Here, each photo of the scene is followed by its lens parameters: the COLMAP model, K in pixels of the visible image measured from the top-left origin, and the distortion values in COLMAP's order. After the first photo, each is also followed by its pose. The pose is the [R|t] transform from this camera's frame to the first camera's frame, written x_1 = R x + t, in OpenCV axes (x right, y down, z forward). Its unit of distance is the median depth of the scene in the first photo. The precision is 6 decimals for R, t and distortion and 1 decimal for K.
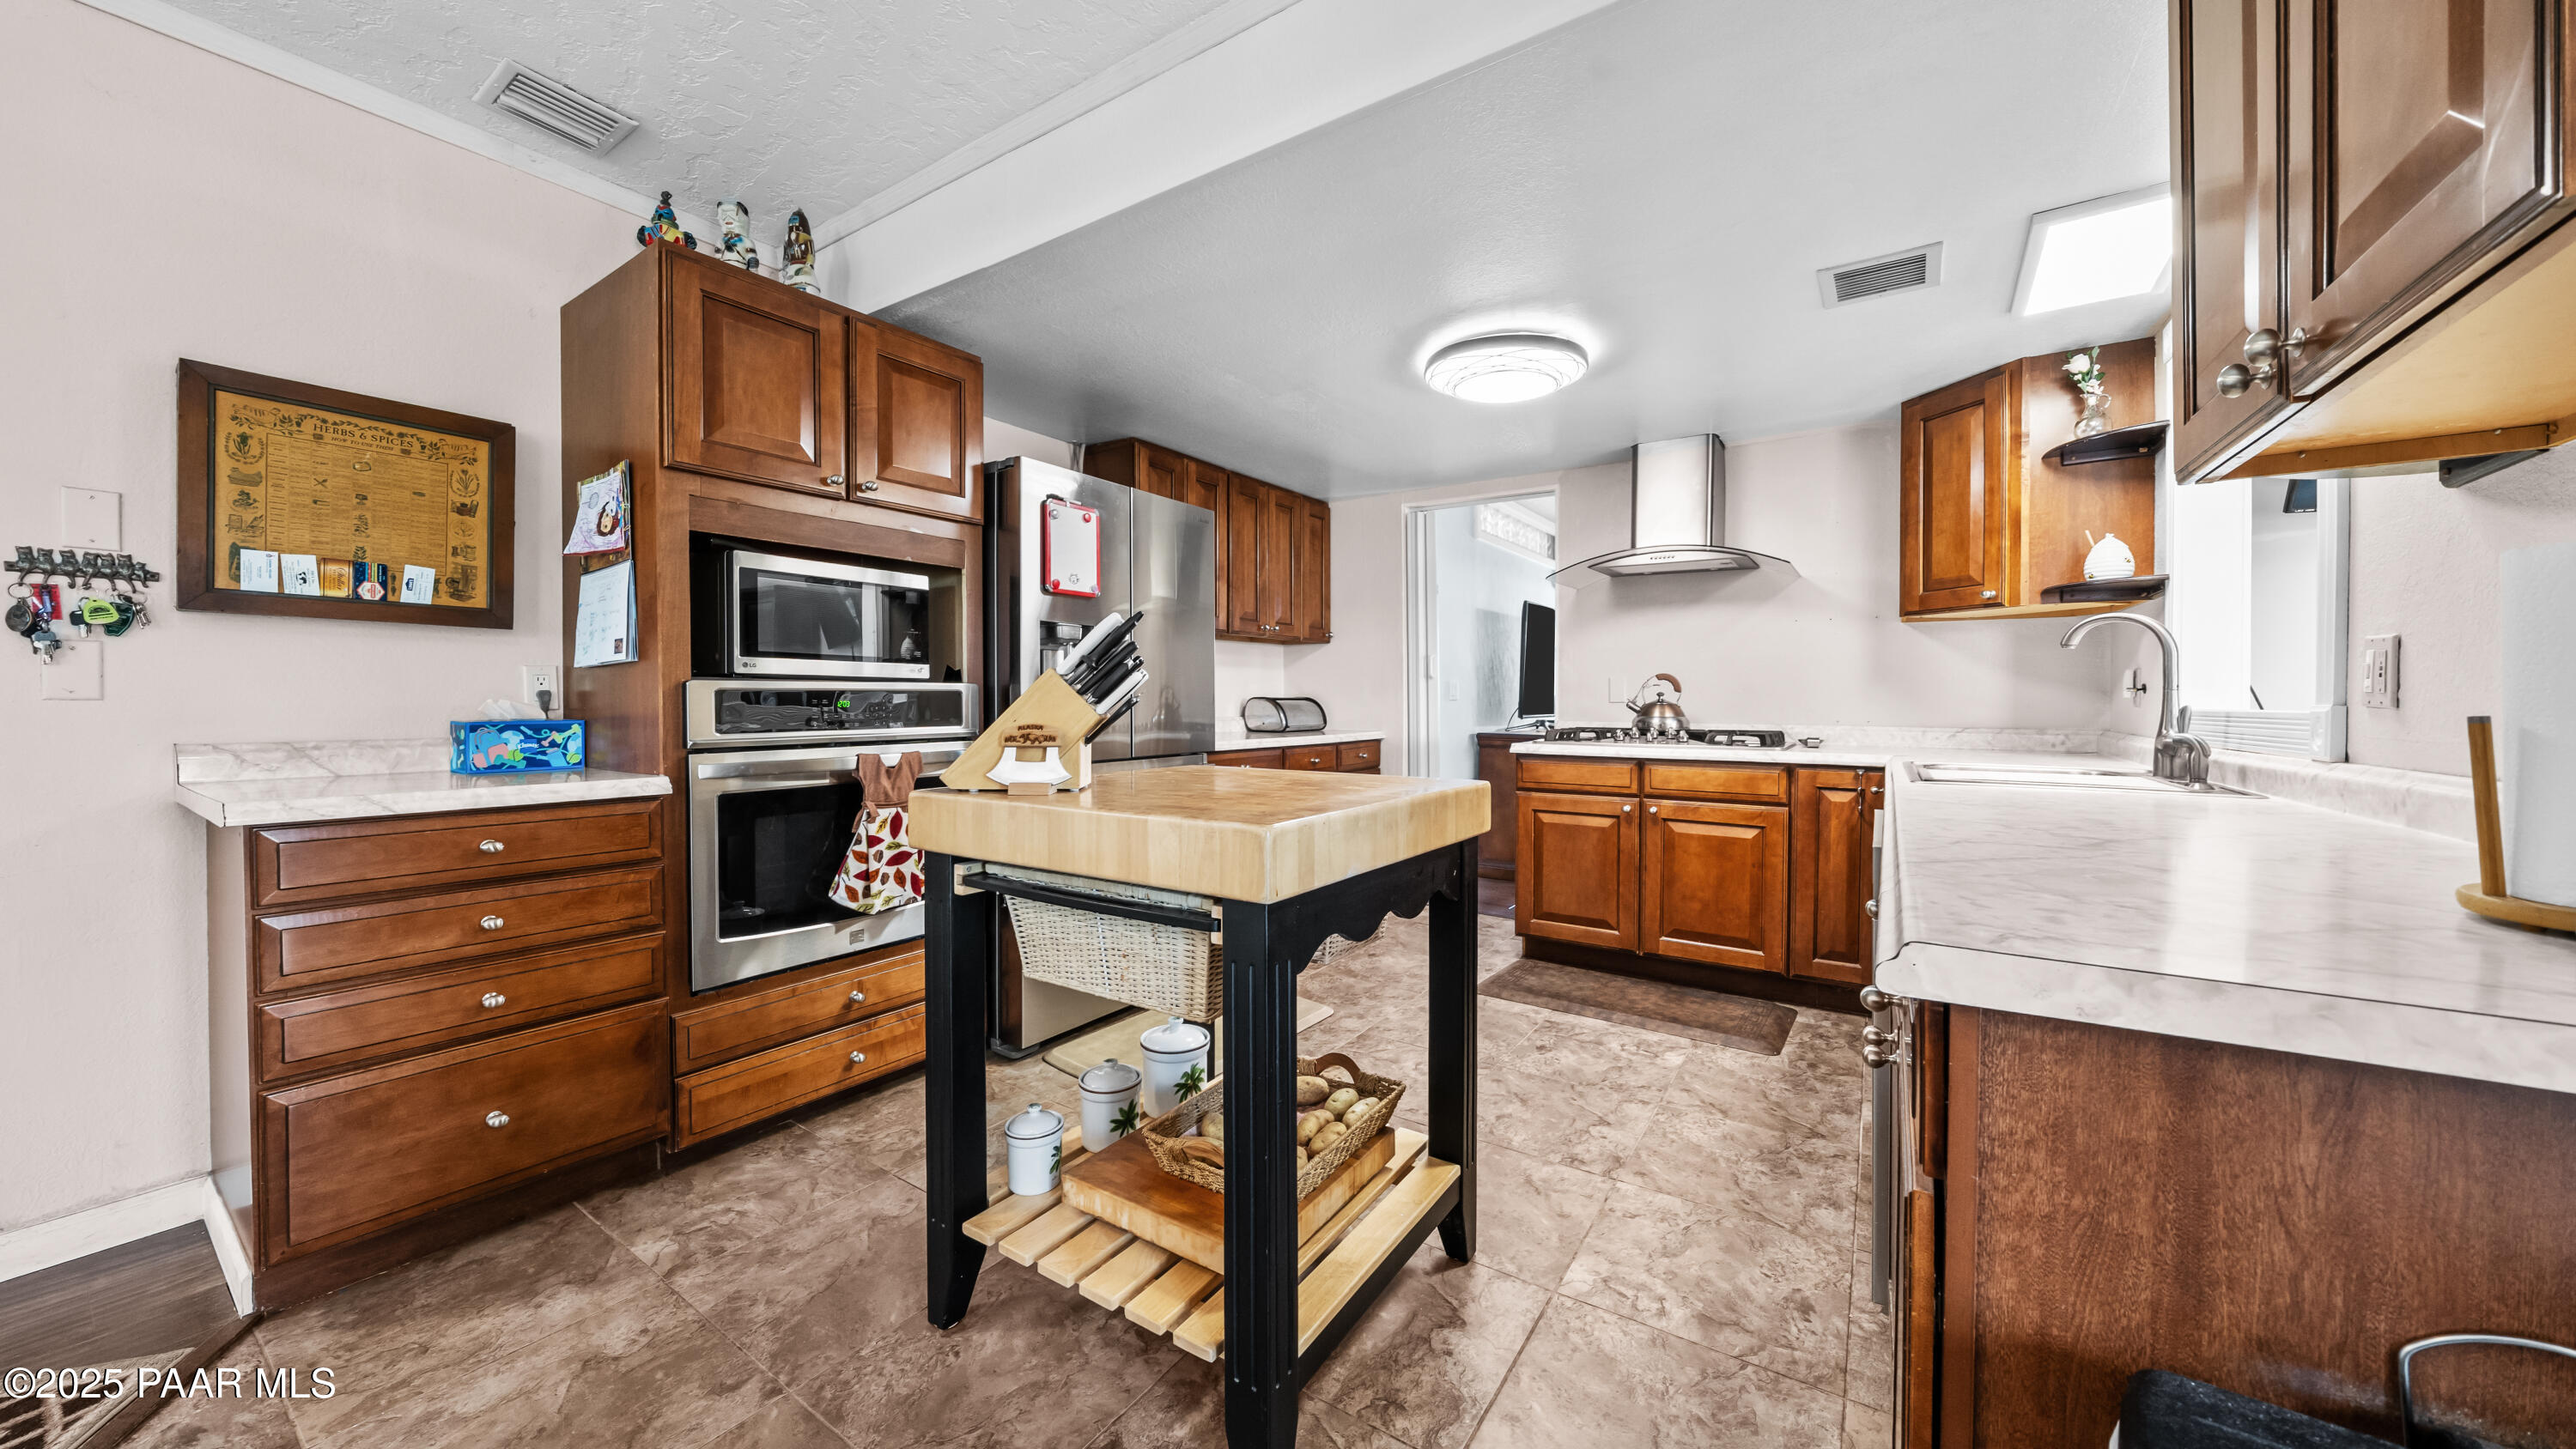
lens RADIAL K [[896.0, 0, 1299.5], [0, 896.0, 706.5], [0, 0, 1]] dist [-0.001317, 0.000120]
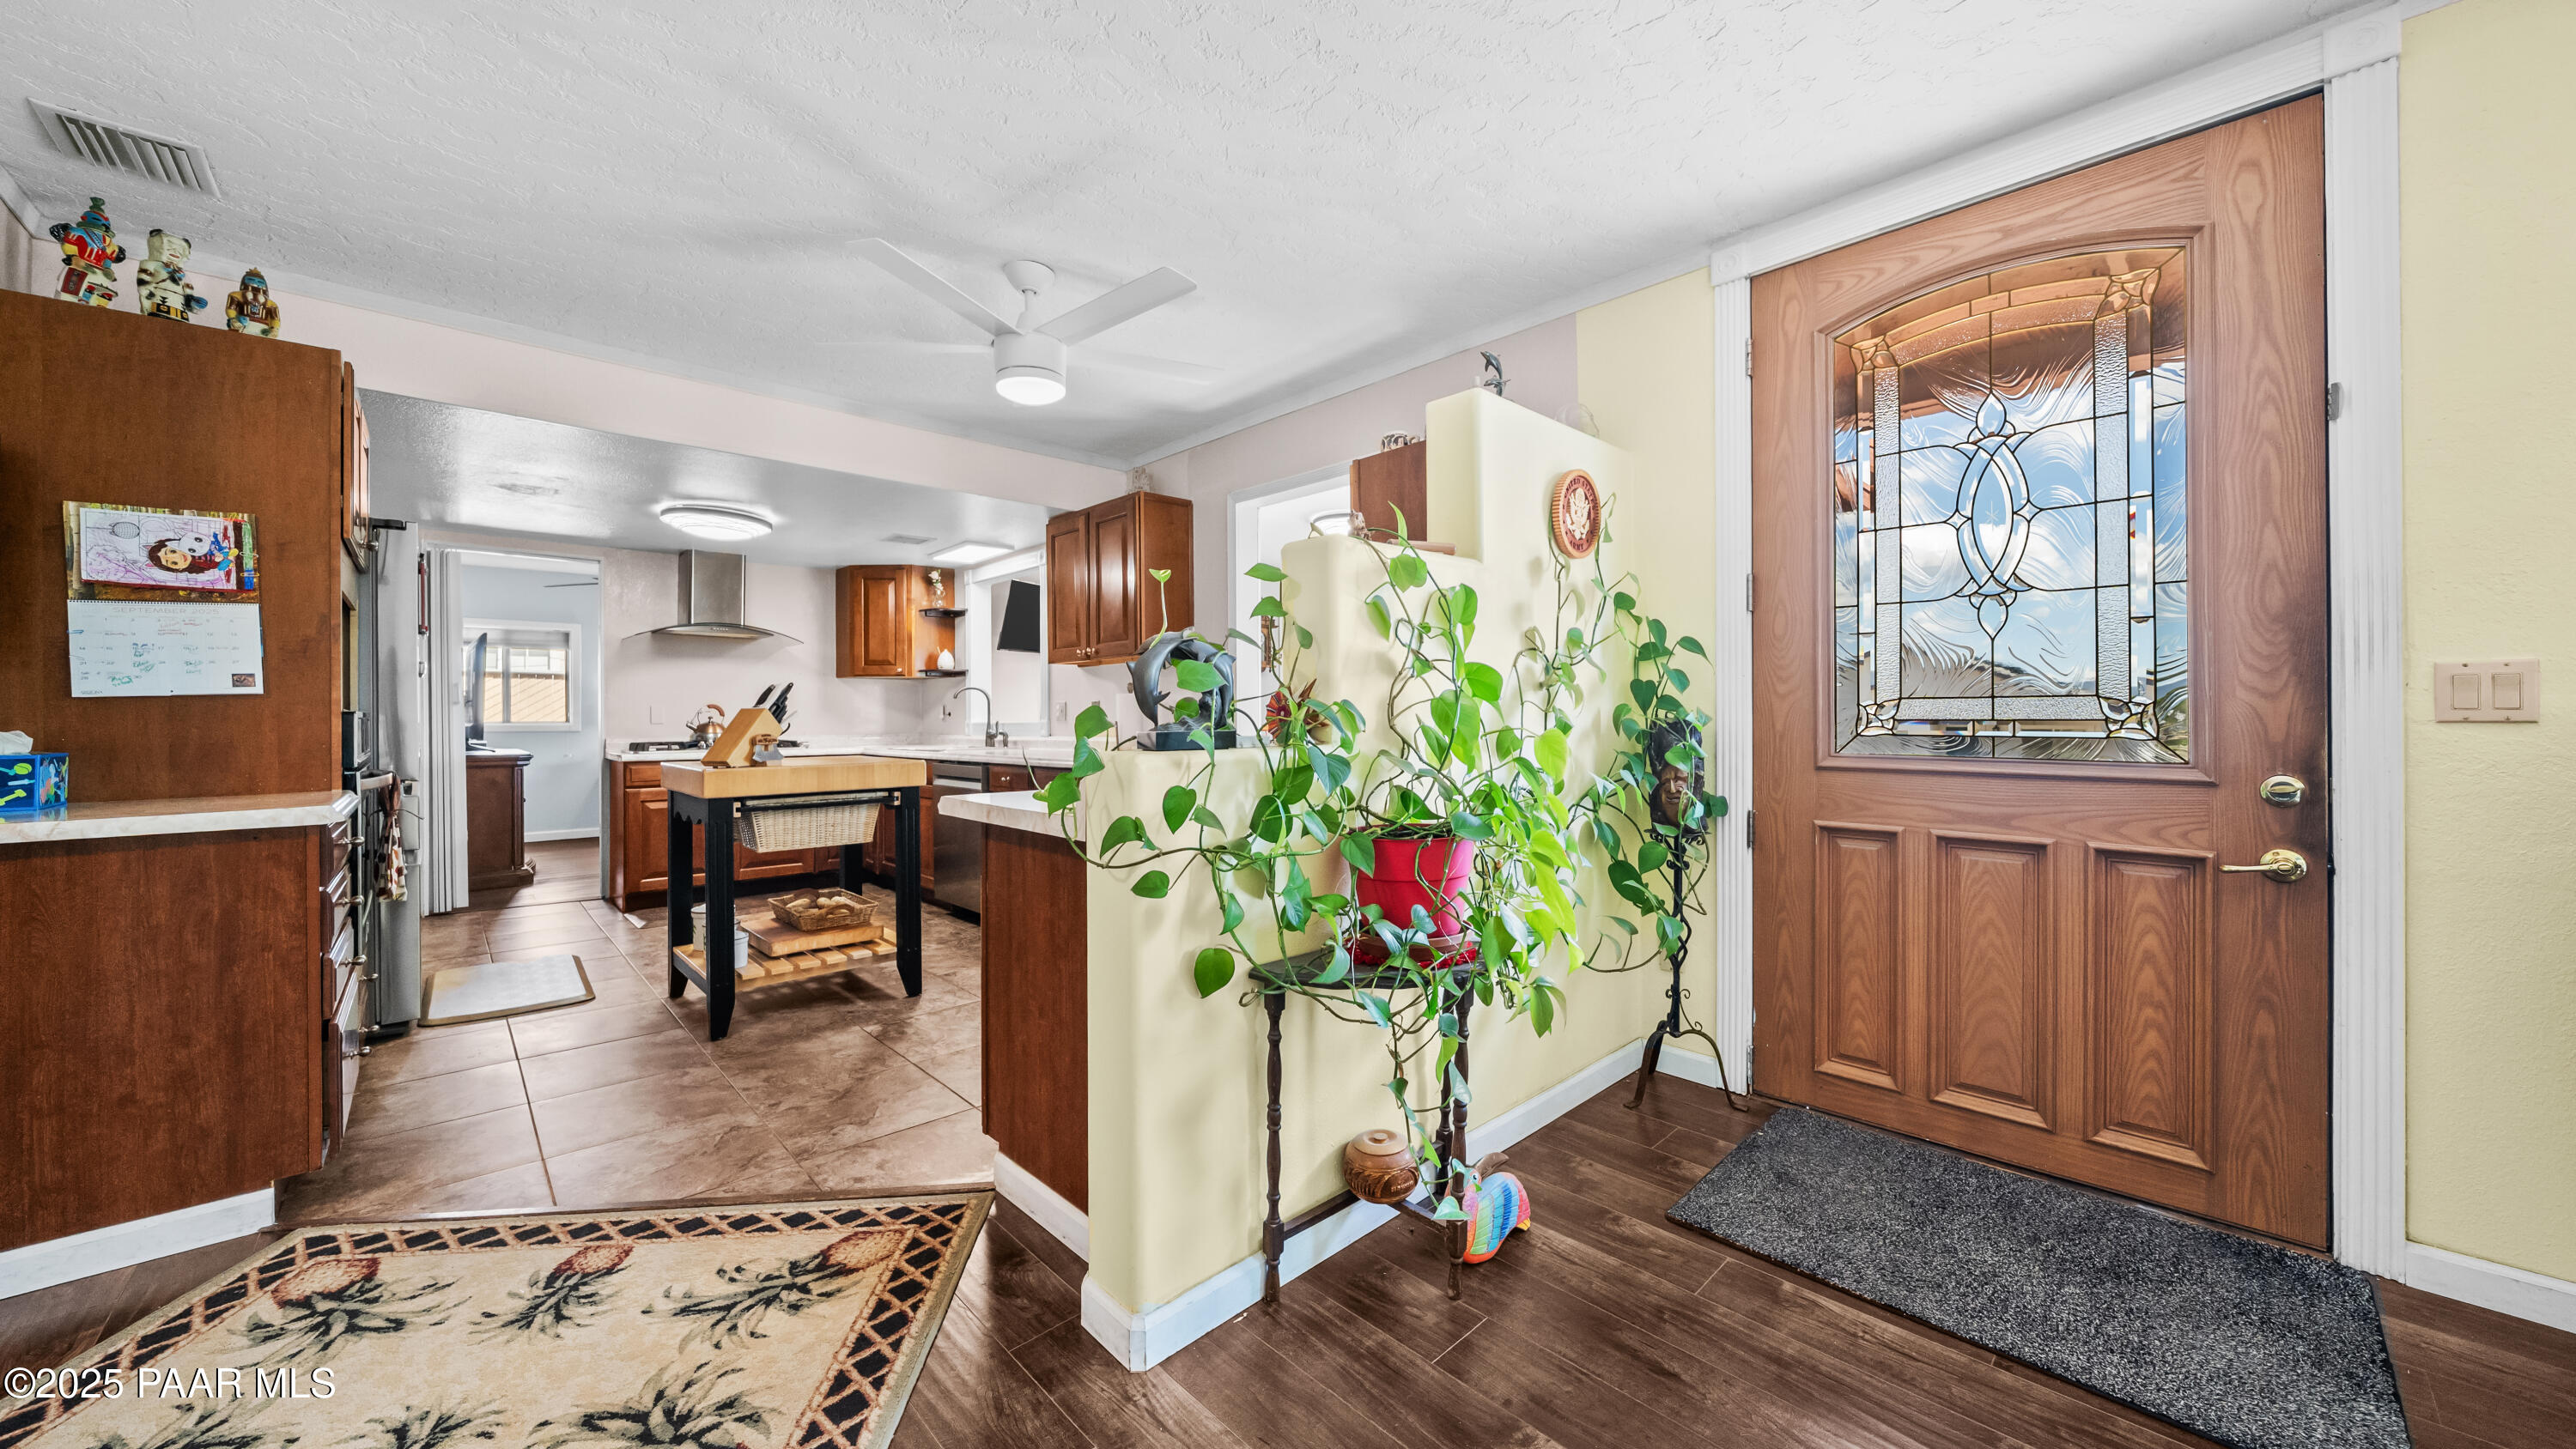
lens RADIAL K [[896.0, 0, 1269.7], [0, 896.0, 712.5], [0, 0, 1]] dist [-0.001317, 0.000120]
pose [[0.237969, -0.001717, 0.971271, -0.929811], [0.015389, 0.999880, -0.002003, -0.005691], [-0.971151, 0.015424, 0.237967, -0.310115]]
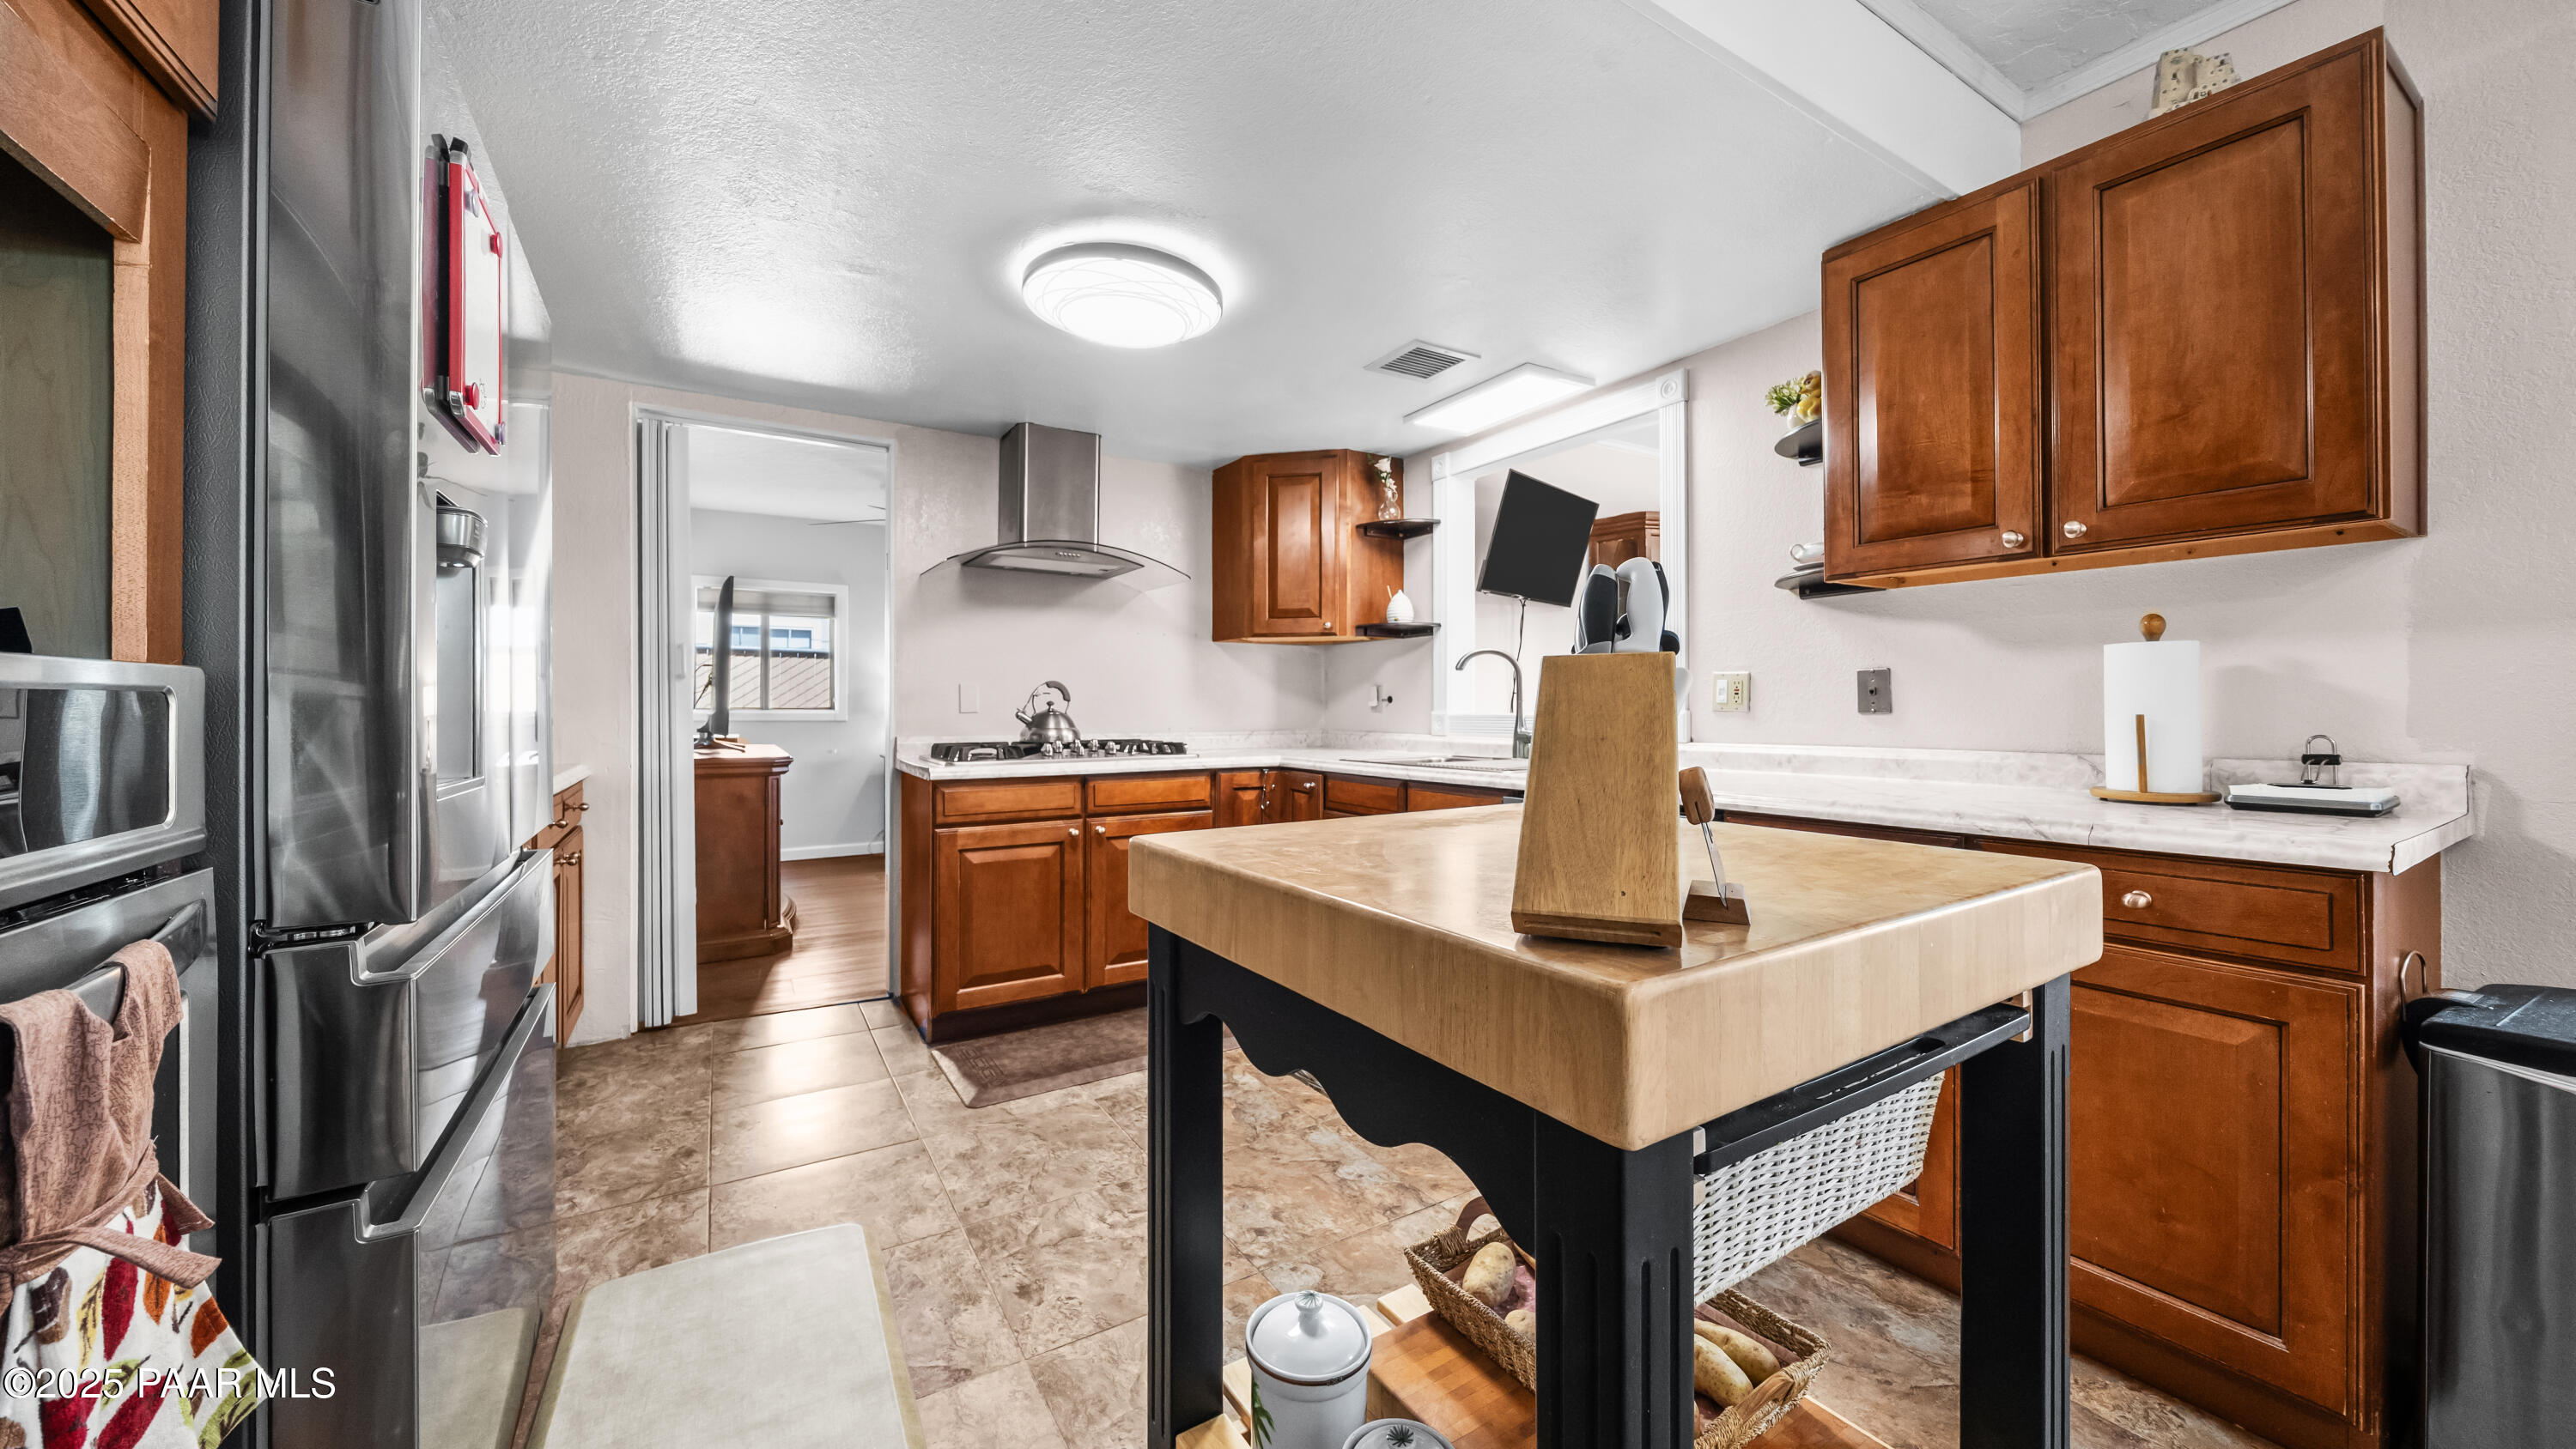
lens RADIAL K [[896.0, 0, 1276.3], [0, 896.0, 706.4], [0, 0, 1]] dist [-0.001317, 0.000120]
pose [[0.422448, -0.002684, 0.906383, -0.360099], [0.011192, 0.999935, -0.002255, -0.006683], [-0.906318, 0.011097, 0.422451, 0.445237]]
